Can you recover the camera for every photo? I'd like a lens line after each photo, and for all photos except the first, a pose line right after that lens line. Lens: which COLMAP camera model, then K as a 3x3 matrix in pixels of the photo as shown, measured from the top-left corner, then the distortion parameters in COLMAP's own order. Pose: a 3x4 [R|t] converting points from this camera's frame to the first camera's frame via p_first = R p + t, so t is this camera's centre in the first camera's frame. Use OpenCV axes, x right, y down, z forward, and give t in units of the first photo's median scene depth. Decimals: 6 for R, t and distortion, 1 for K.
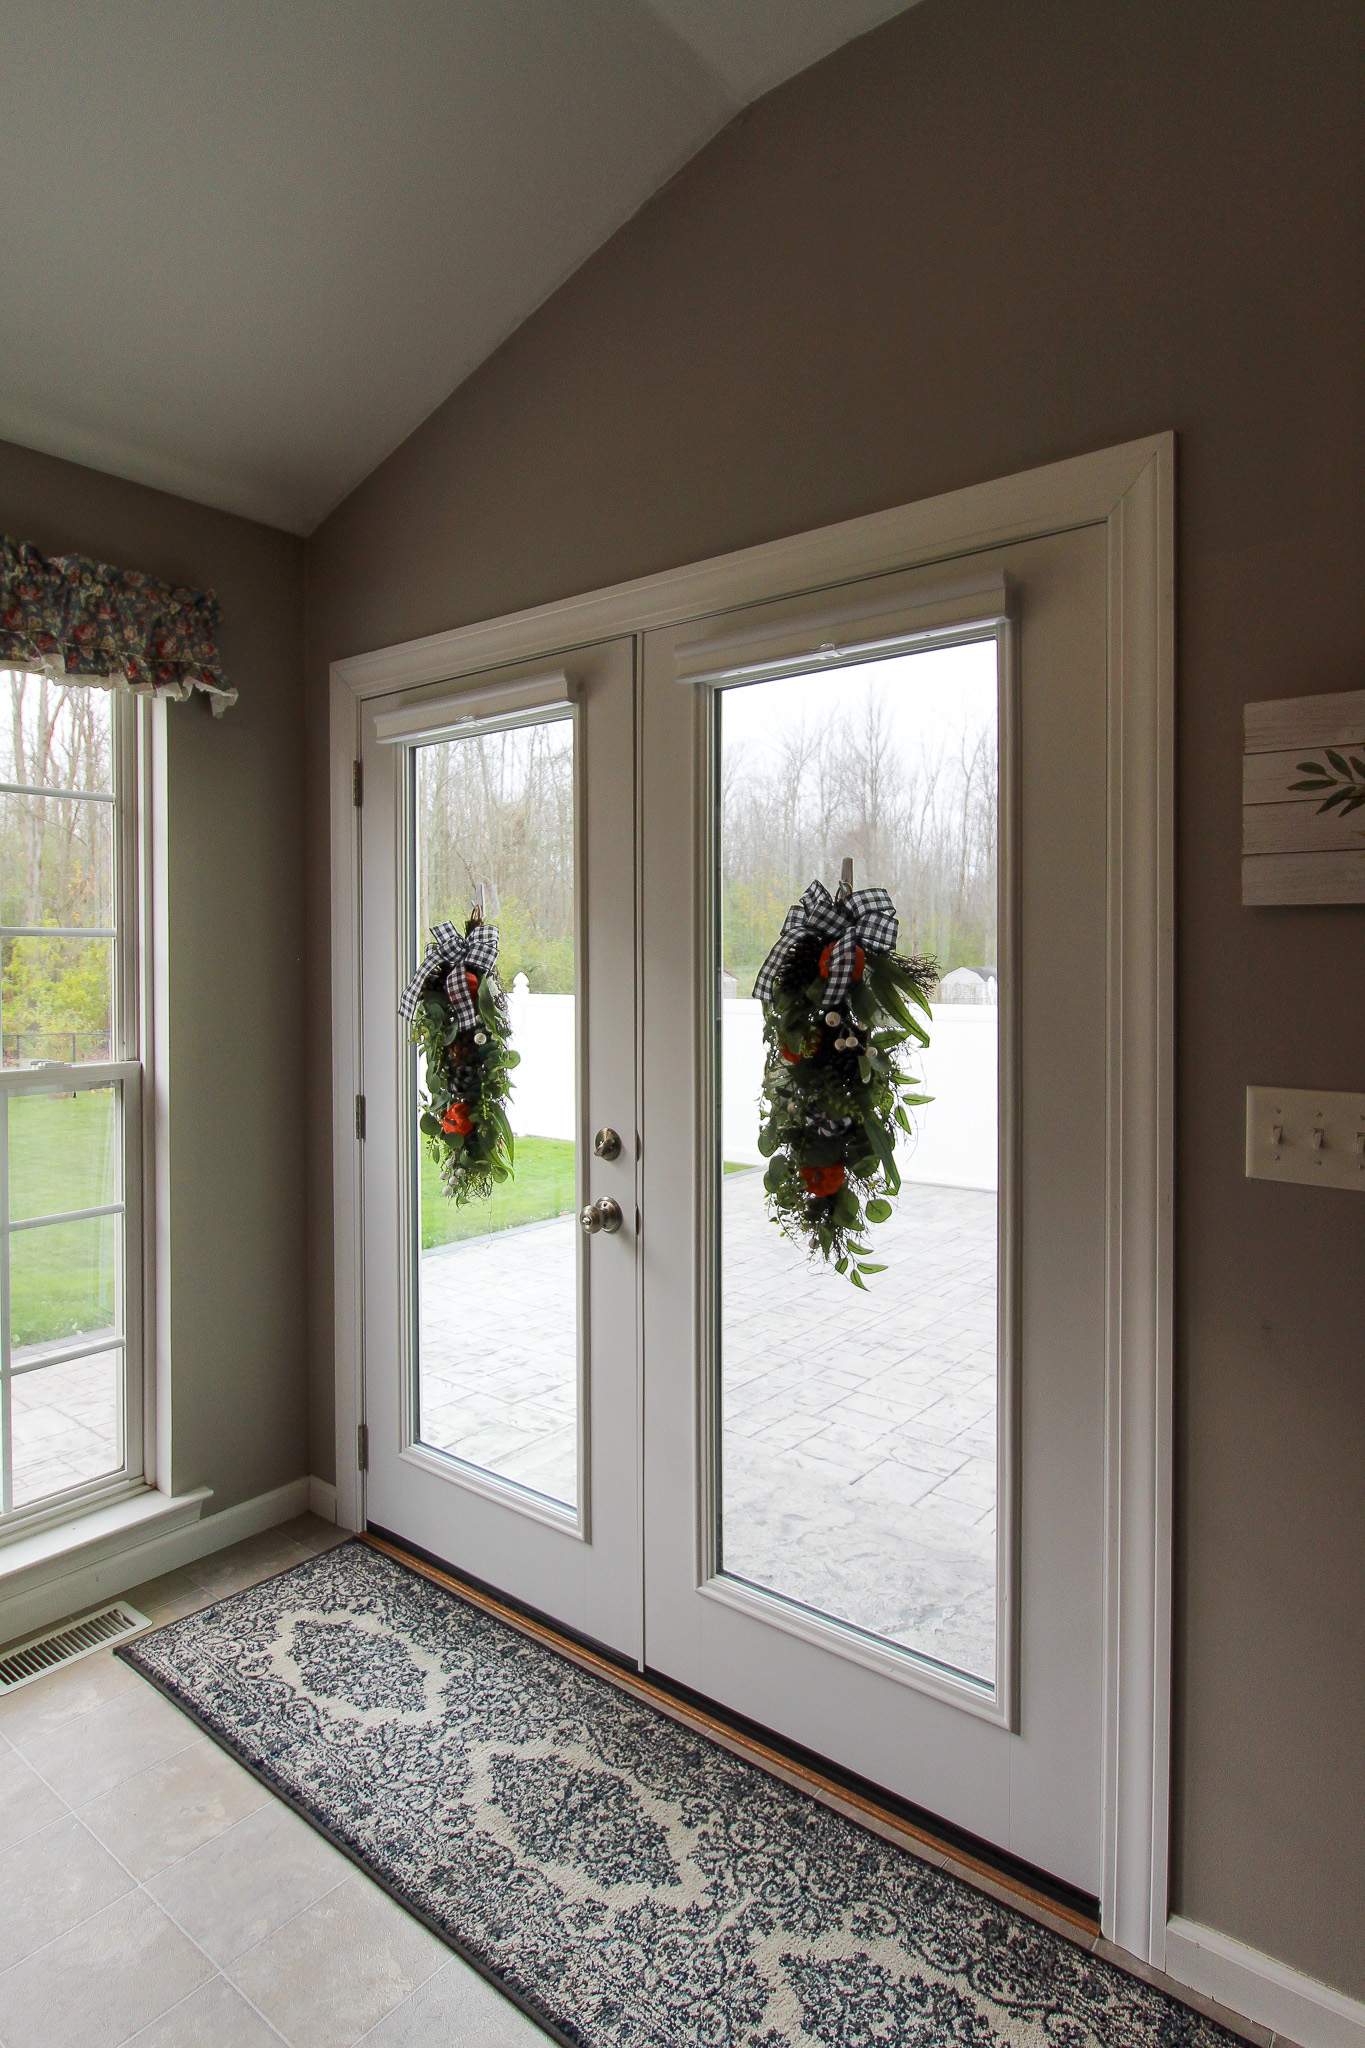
lens RADIAL K [[1158.5, 0, 683.2], [0, 1158.5, 1035.6], [0, 0, 1]] dist [0.008915, -0.019672]
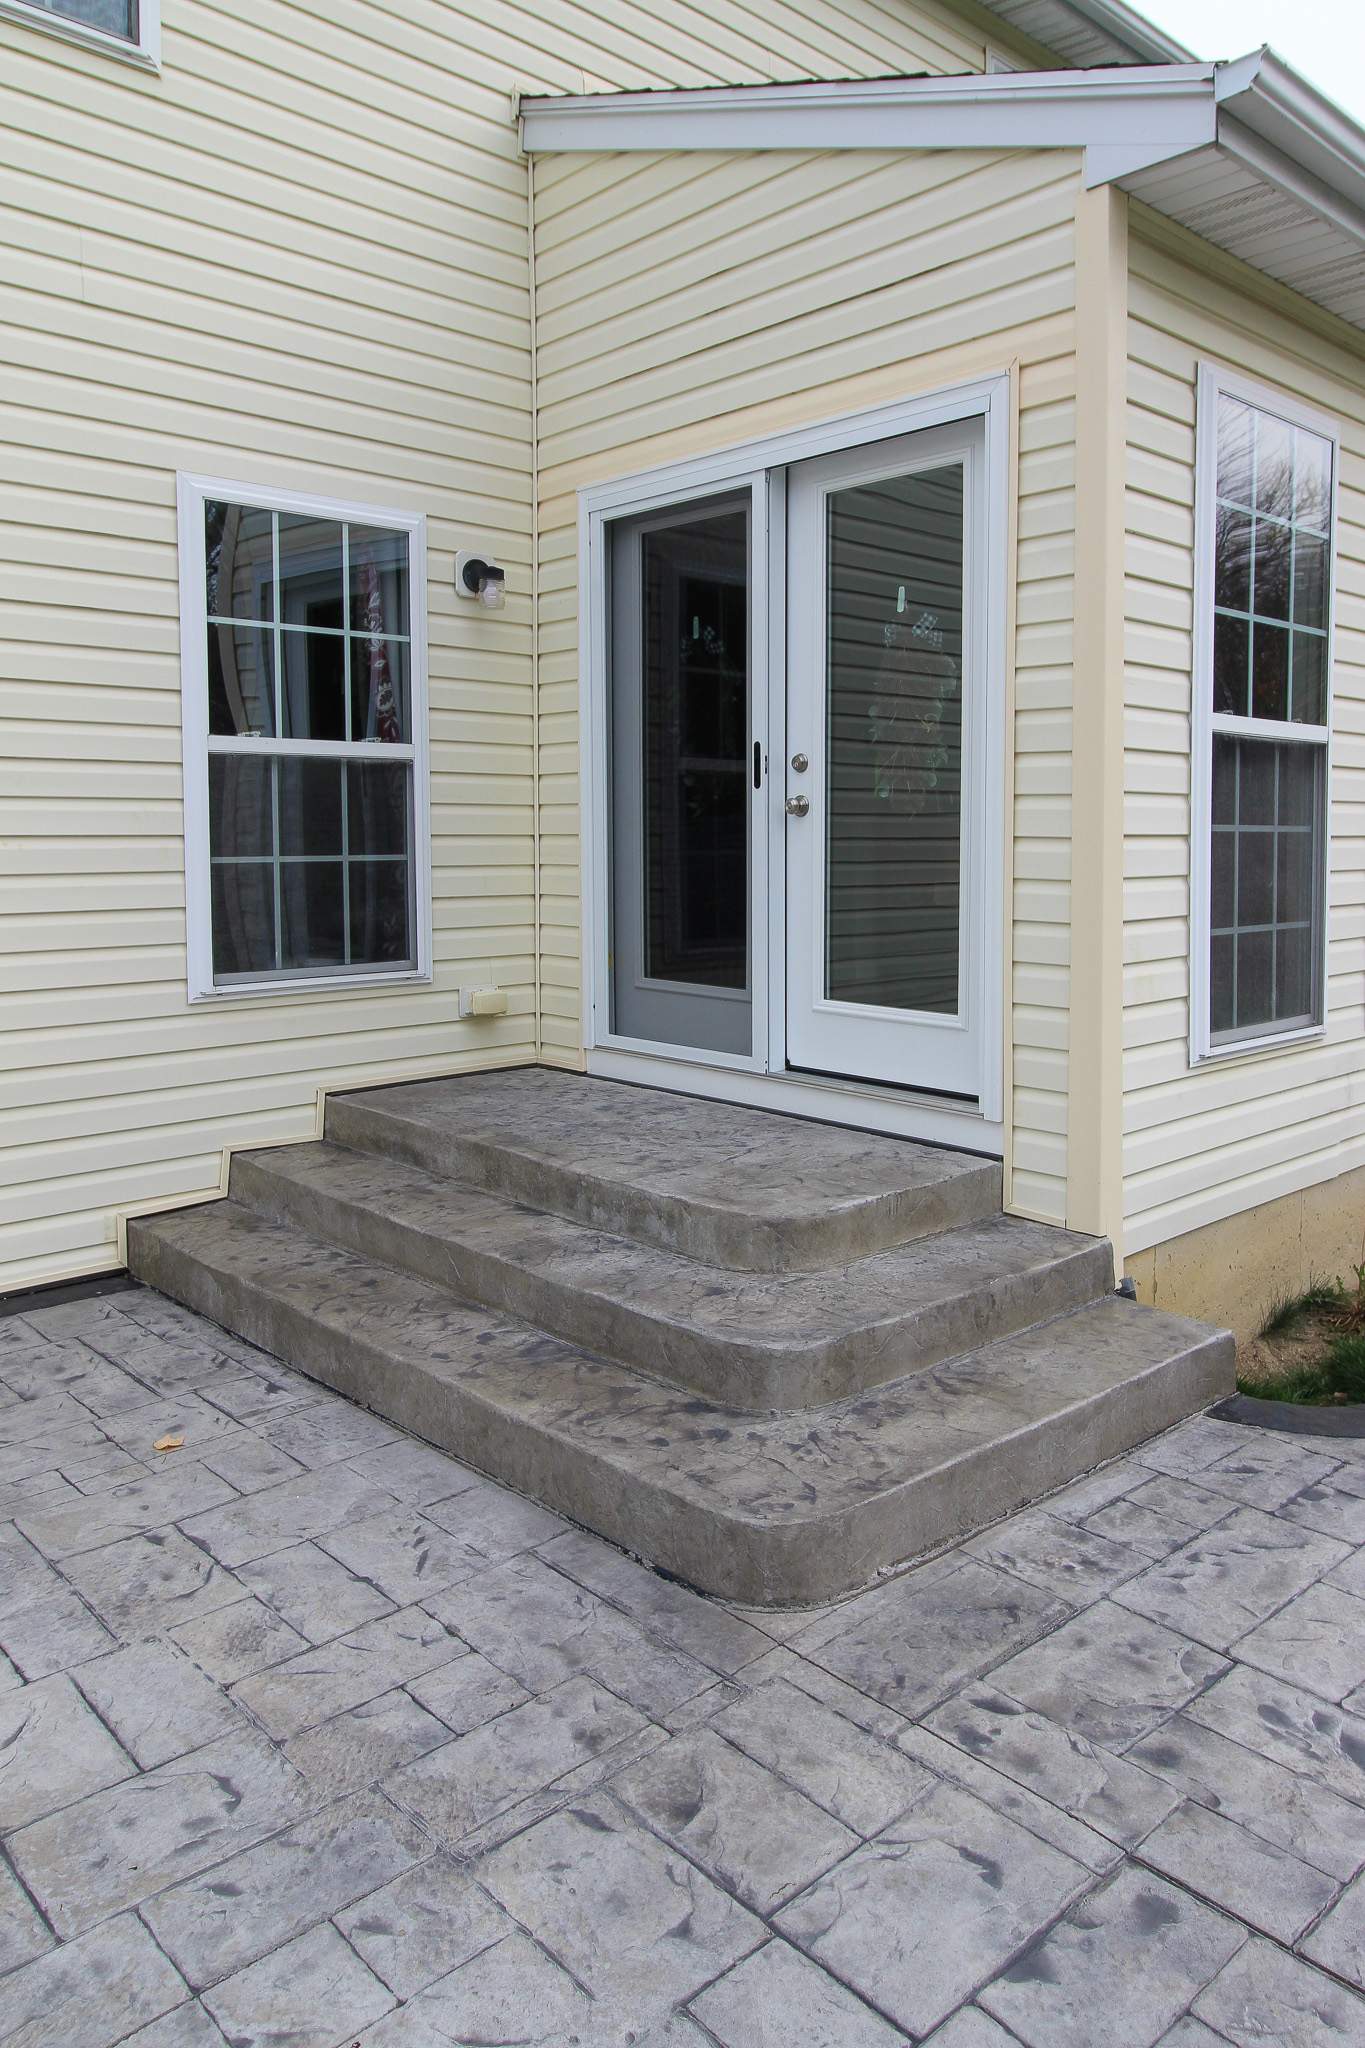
lens RADIAL K [[1441.8, 0, 686.2], [0, 1441.8, 1021.0], [0, 0, 1]] dist [0.008169, -0.001790]
pose [[-0.989292, -0.022752, 0.144168, -0.256988], [0.005545, 0.981202, 0.192902, 0.083102], [-0.145847, 0.191636, -0.970569, 4.253389]]
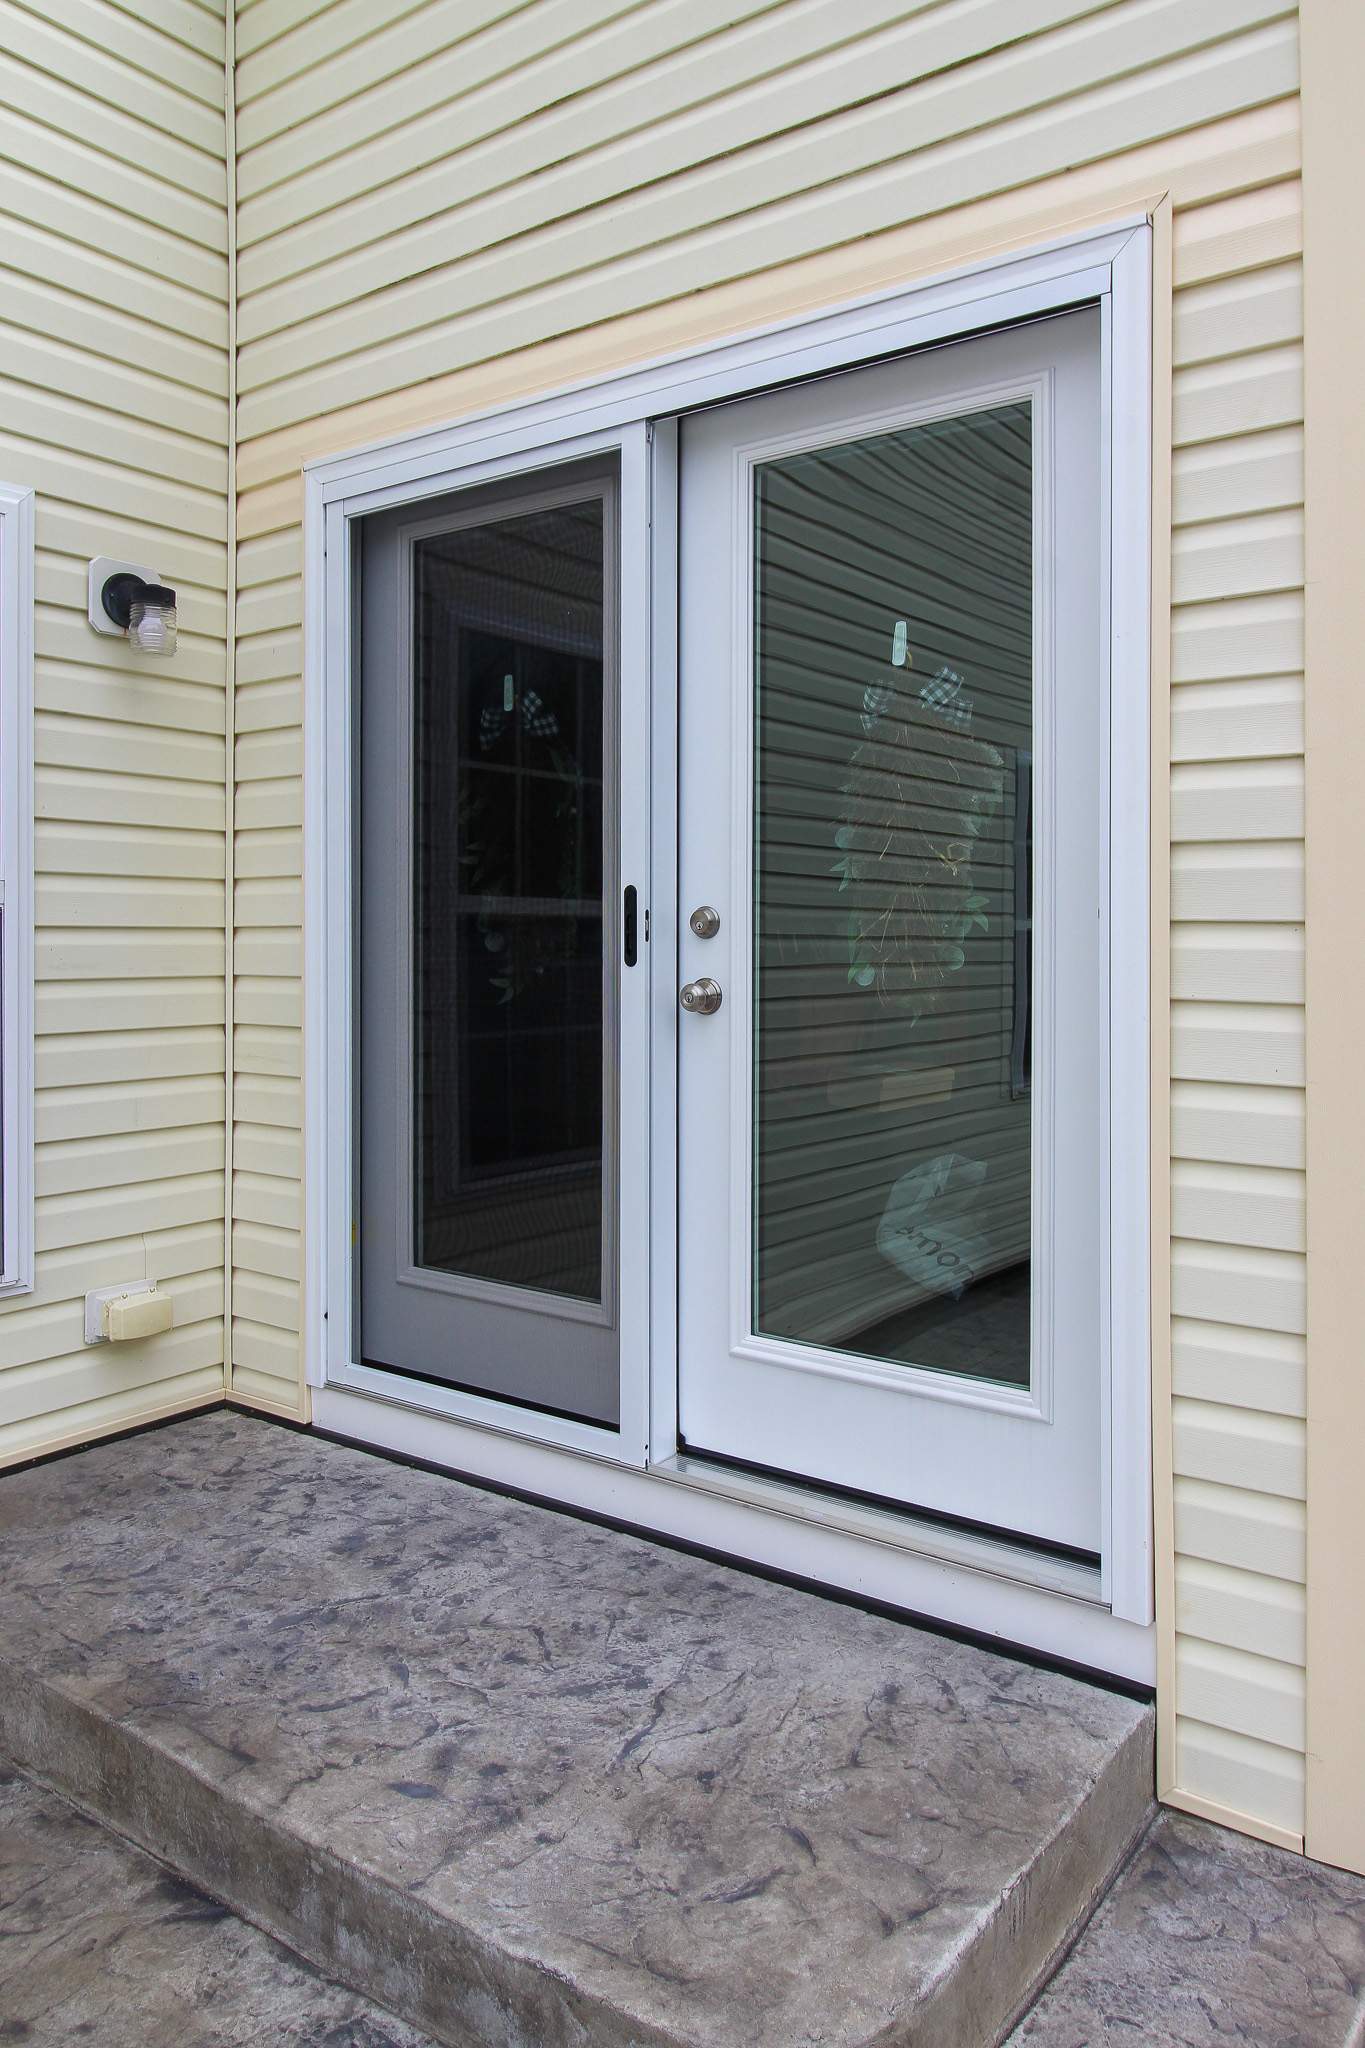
lens RADIAL K [[1441.8, 0, 681.6], [0, 1441.8, 933.1], [0, 0, 1]] dist [0.008169, -0.001790]
pose [[-0.998901, -0.001280, -0.046858, 0.029209], [-0.004154, 0.998112, 0.061282, 0.048086], [0.046691, 0.061409, -0.997020, 3.055314]]
